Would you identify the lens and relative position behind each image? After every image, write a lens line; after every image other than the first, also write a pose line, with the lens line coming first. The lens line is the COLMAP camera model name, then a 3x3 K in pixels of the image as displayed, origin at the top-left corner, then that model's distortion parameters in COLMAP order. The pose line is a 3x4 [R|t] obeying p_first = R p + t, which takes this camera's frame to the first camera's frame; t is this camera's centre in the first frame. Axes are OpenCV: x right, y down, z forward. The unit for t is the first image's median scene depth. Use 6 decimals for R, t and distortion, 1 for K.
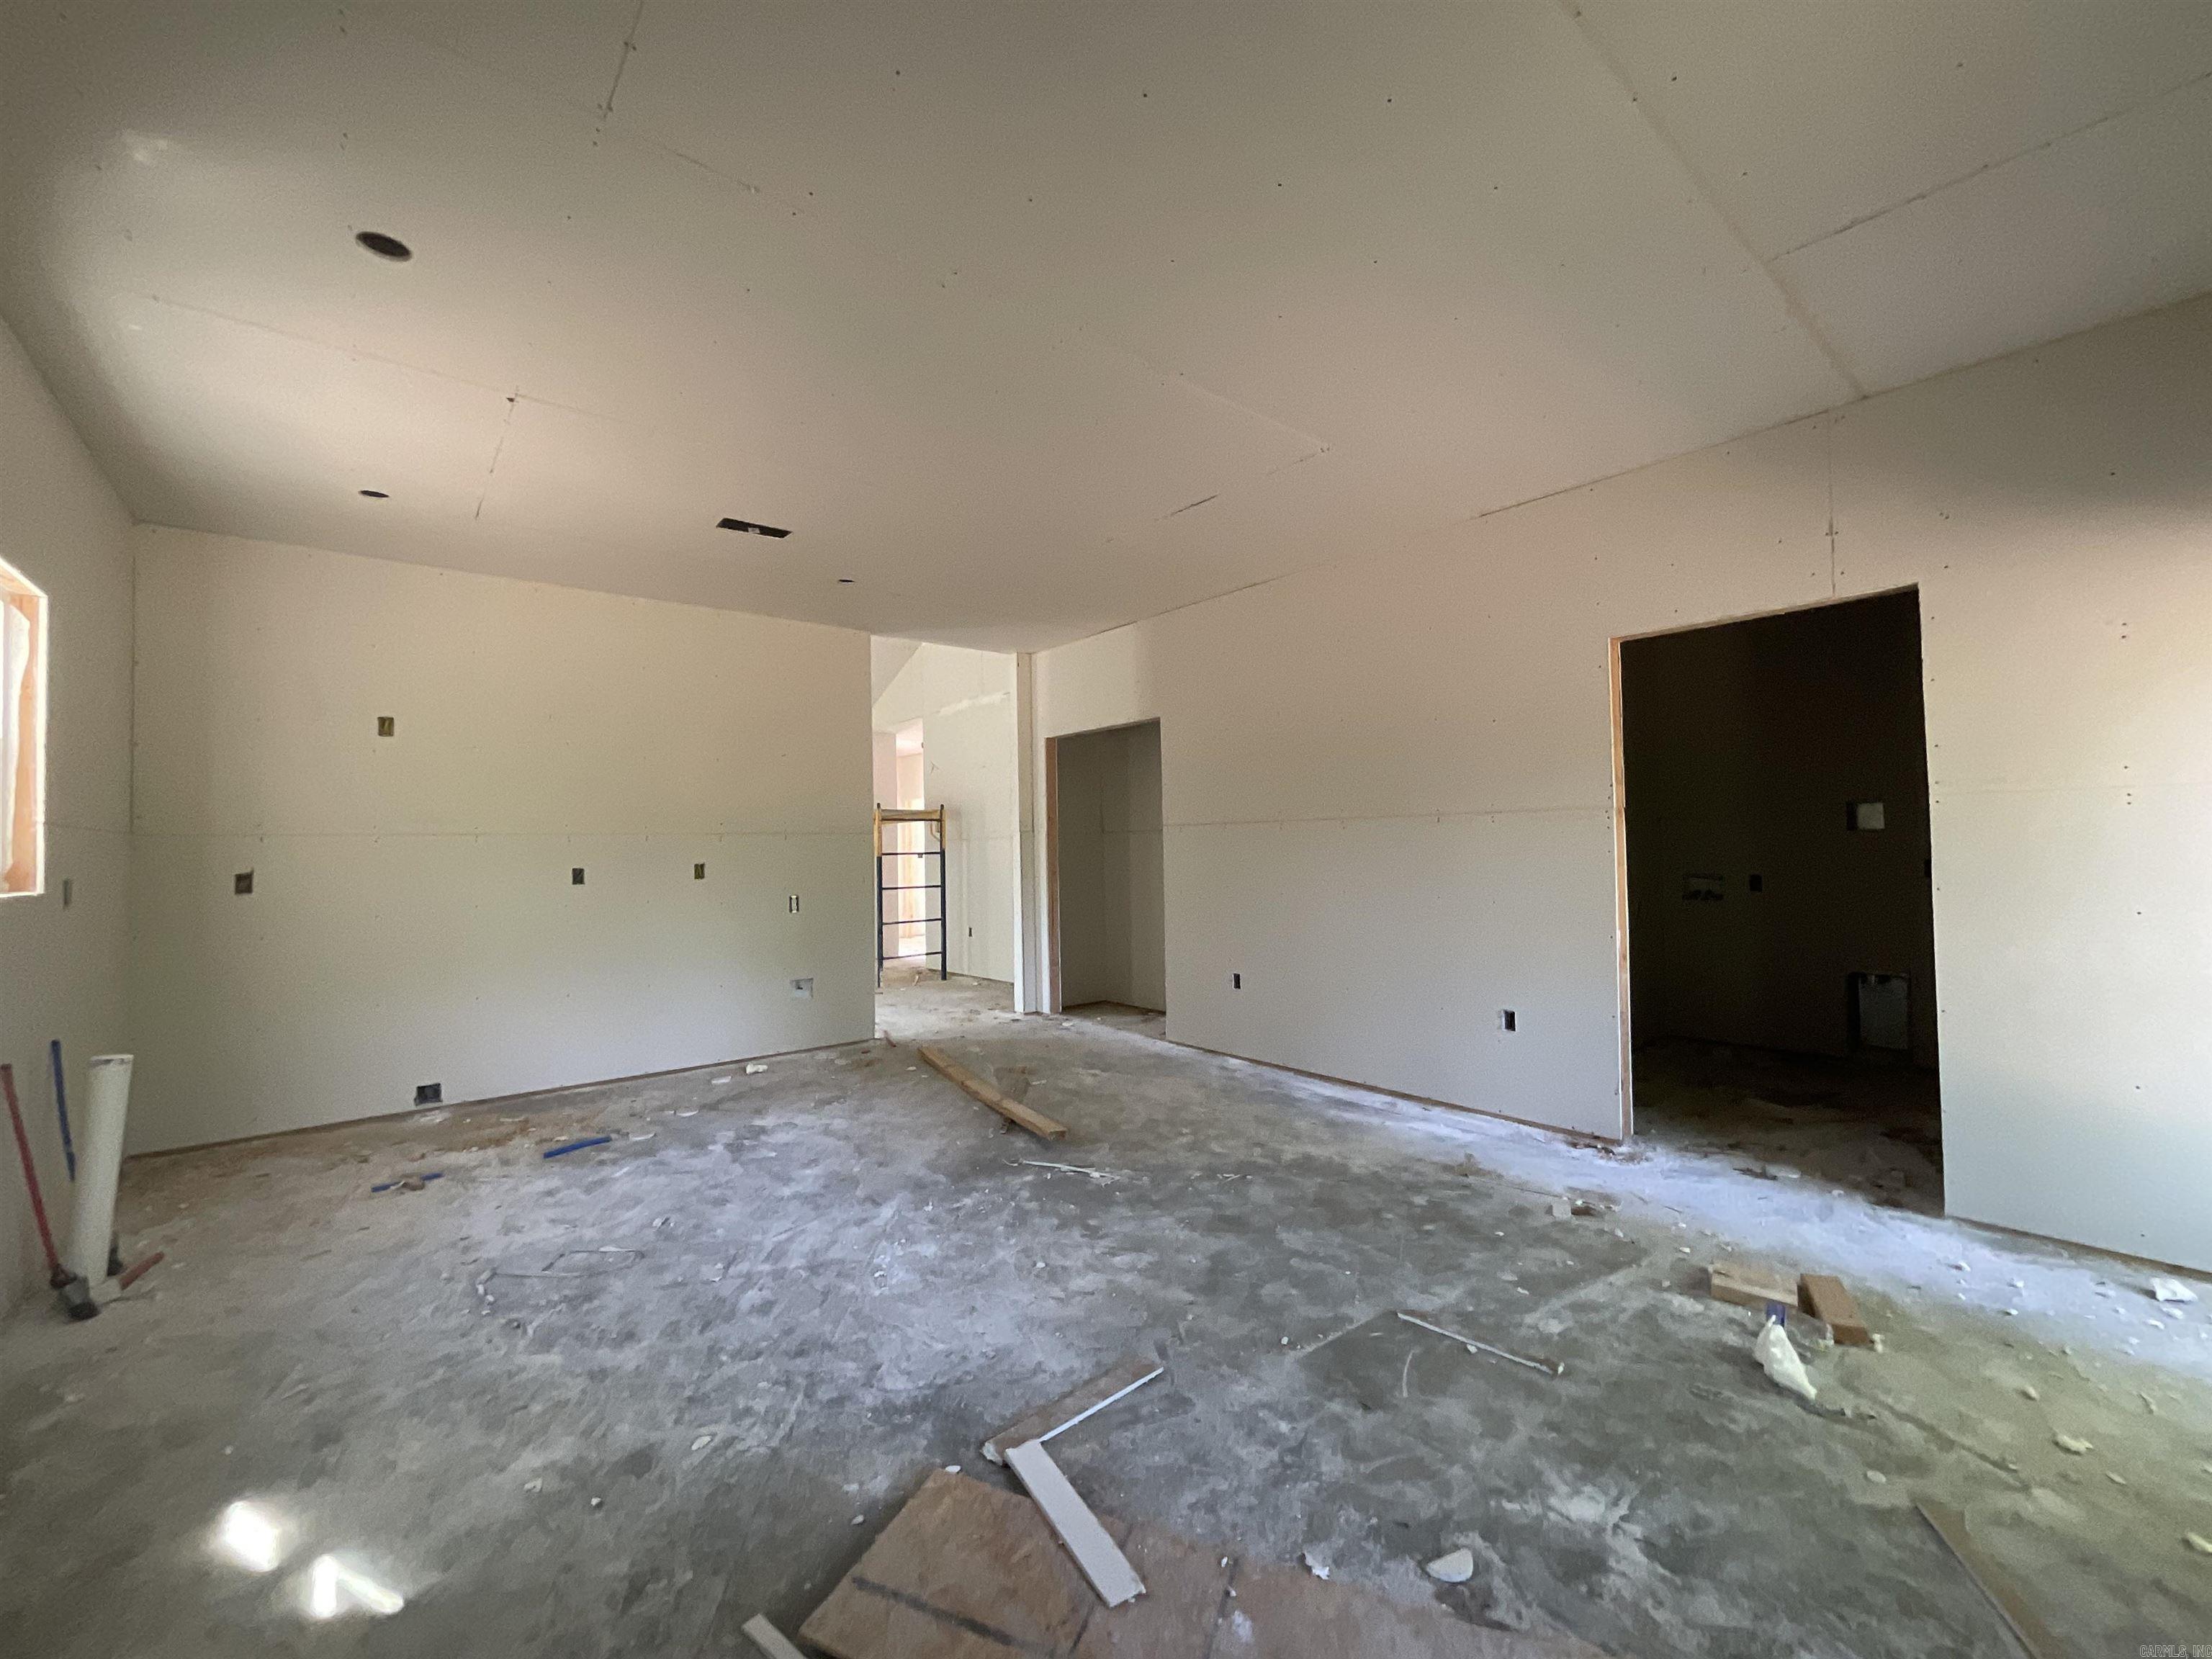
lens RADIAL K [[894.0, 0, 1087.5], [0, 894.0, 830.5], [0, 0, 1]] dist [0.012194, 0.000147]
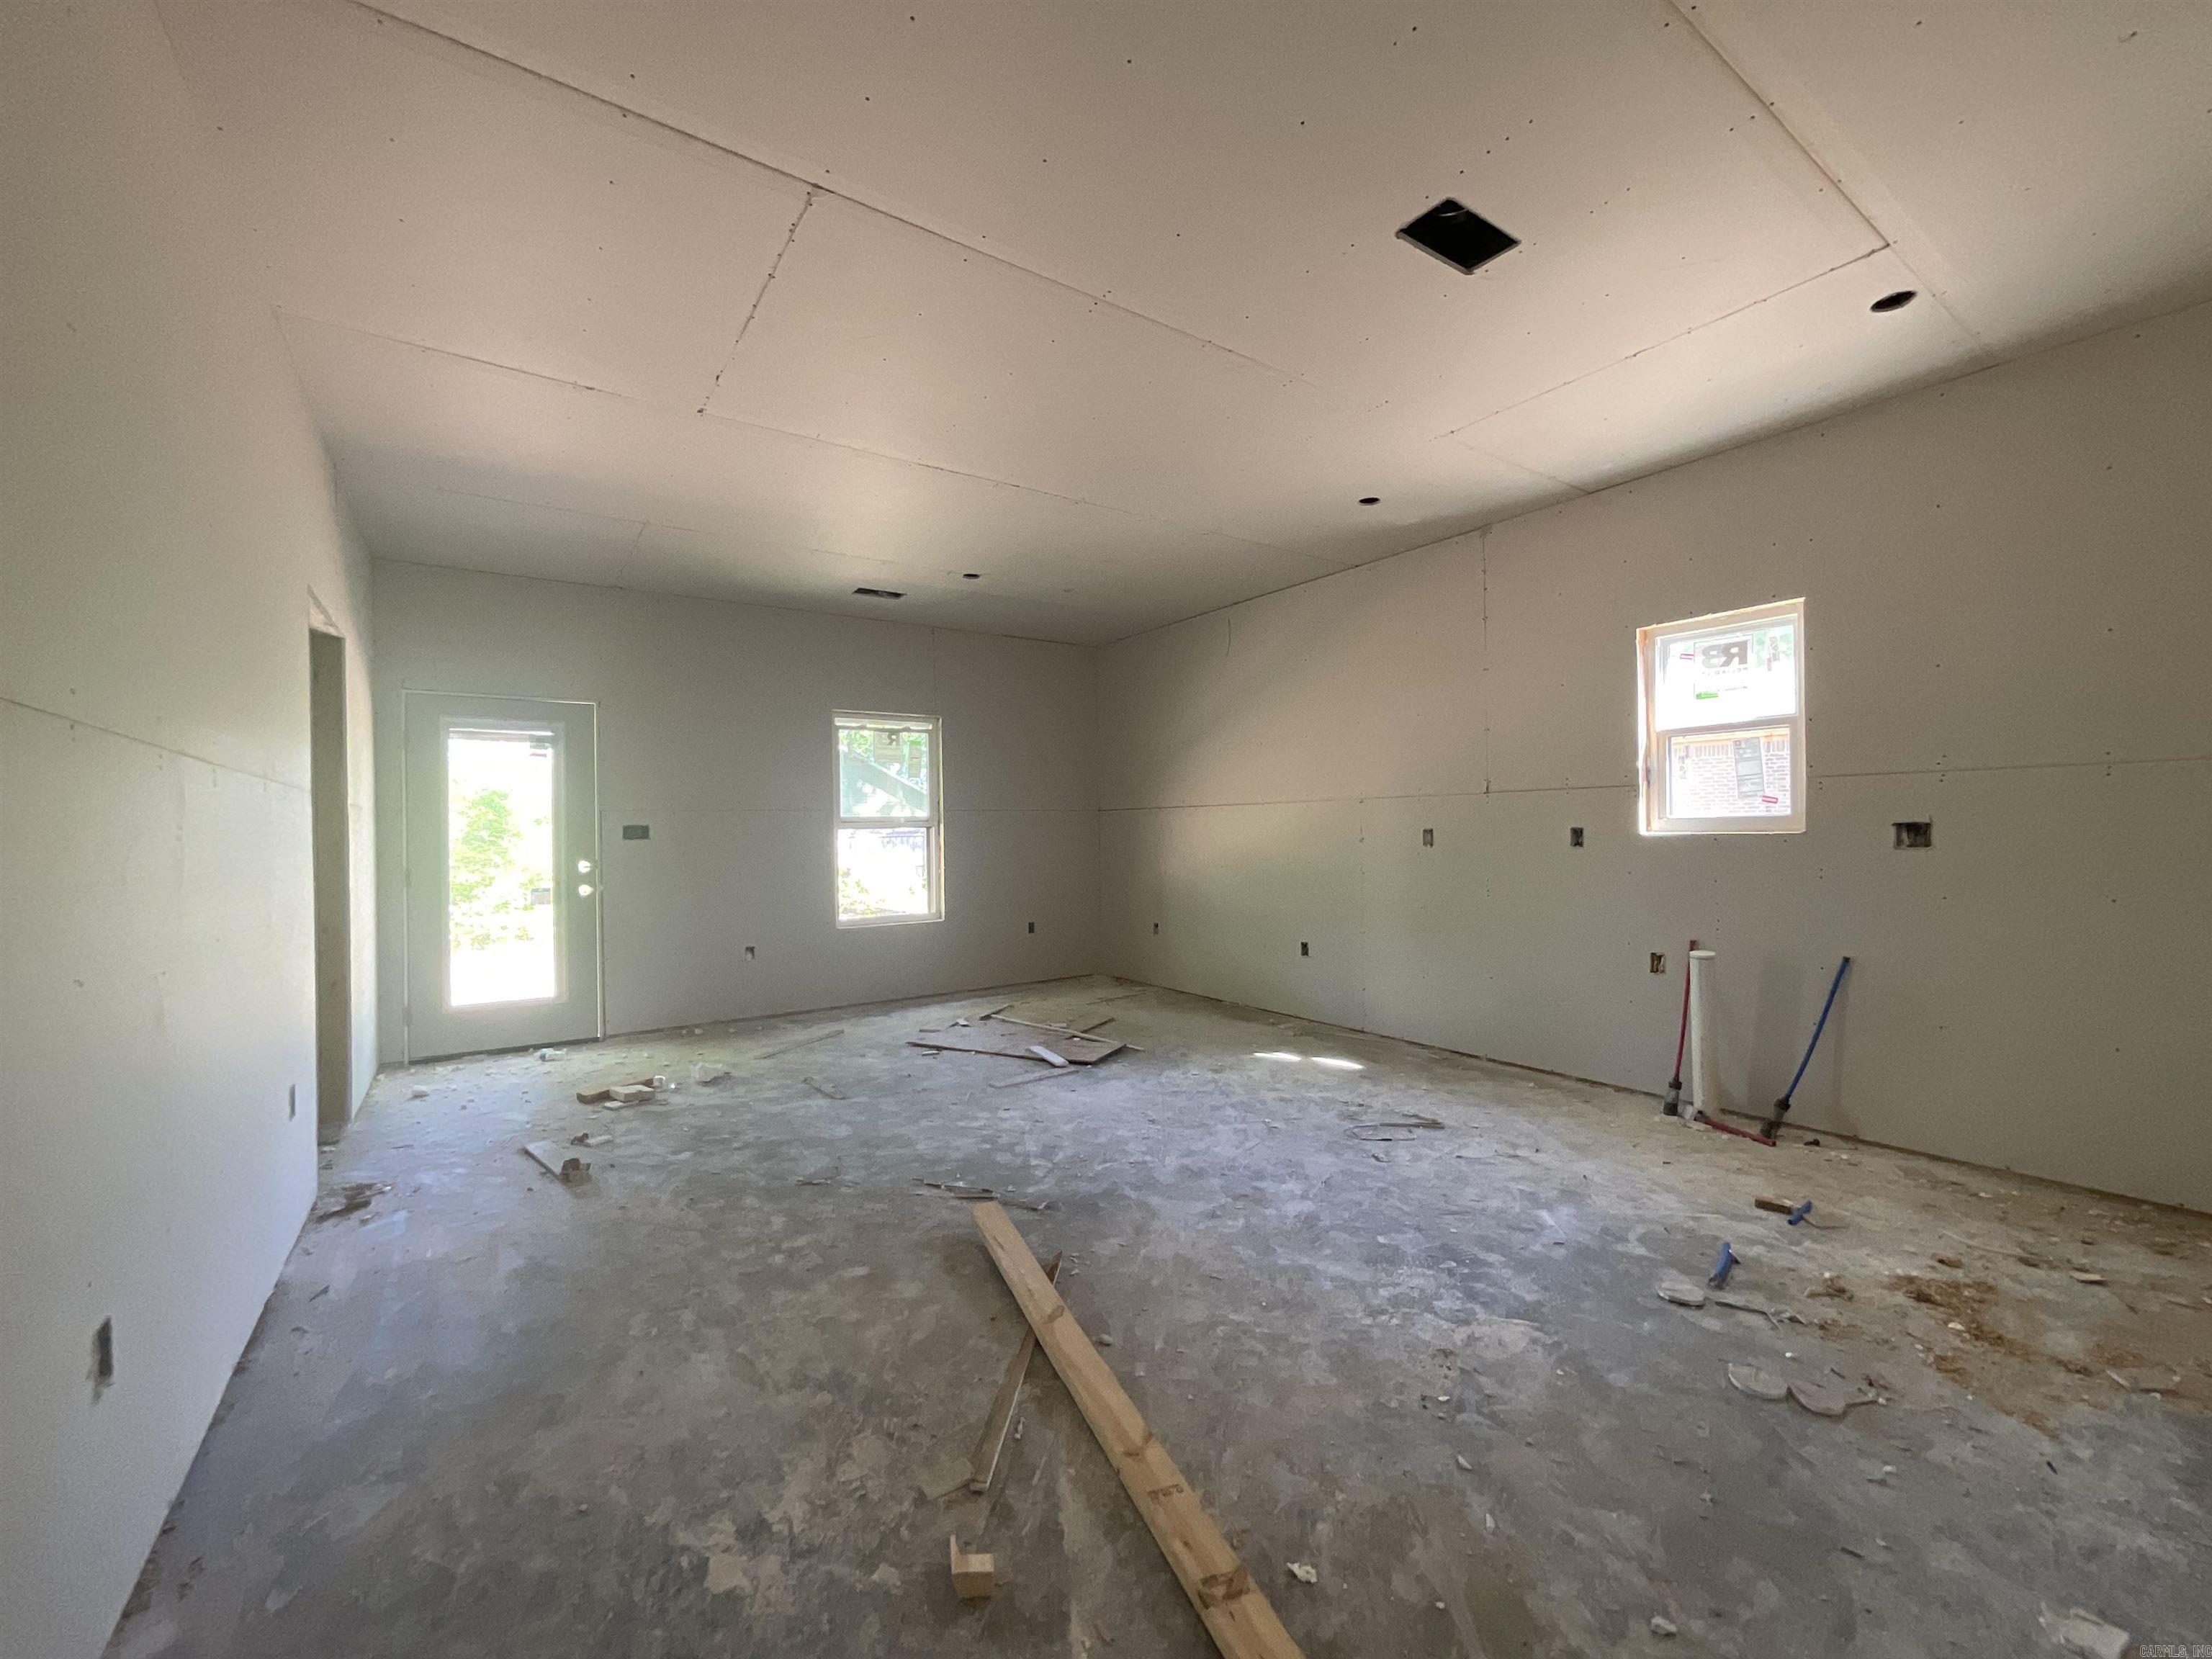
lens RADIAL K [[894.0, 0, 1111.9], [0, 894.0, 826.8], [0, 0, 1]] dist [0.012194, 0.000147]
pose [[-0.997416, 0.033432, 0.063586, -0.224006], [0.031711, 0.999108, -0.027889, 0.055903], [-0.064462, -0.025801, -0.997587, 1.984284]]
